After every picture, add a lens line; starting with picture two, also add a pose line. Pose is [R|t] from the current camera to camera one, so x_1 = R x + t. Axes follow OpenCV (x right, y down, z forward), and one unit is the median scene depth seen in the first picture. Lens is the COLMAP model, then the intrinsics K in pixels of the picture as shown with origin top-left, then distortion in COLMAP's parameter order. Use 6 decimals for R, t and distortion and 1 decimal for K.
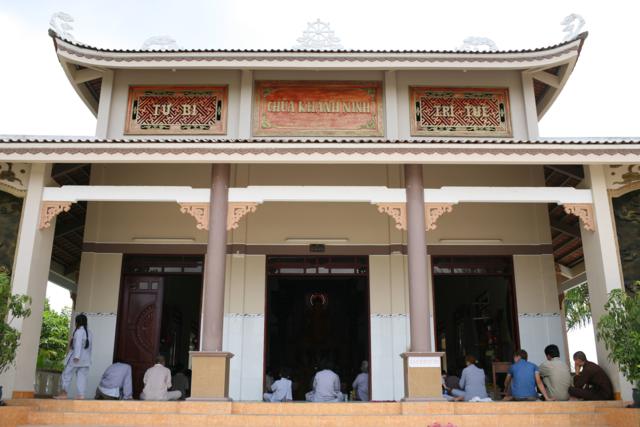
lens RADIAL K [[617.6, 0, 320.0], [0, 617.6, 213.5], [0, 0, 1]] dist [-0.106409, 0.134180]
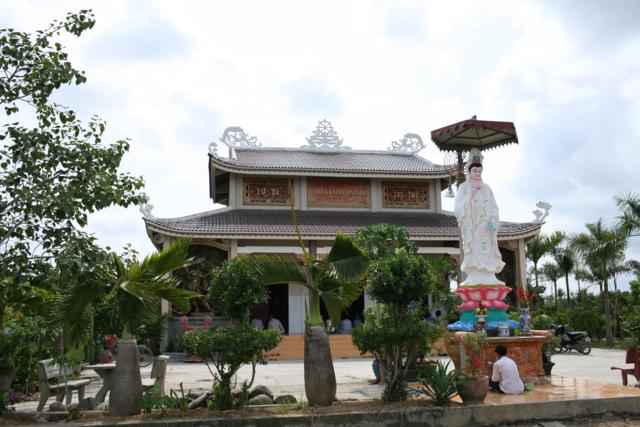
lens RADIAL K [[617.6, 0, 320.0], [0, 617.6, 213.5], [0, 0, 1]] dist [-0.106409, 0.134180]
pose [[0.986645, 0.011351, 0.162489, -0.397635], [-0.031678, 0.991894, 0.123056, -0.353933], [-0.159775, -0.126560, 0.979007, -1.009481]]
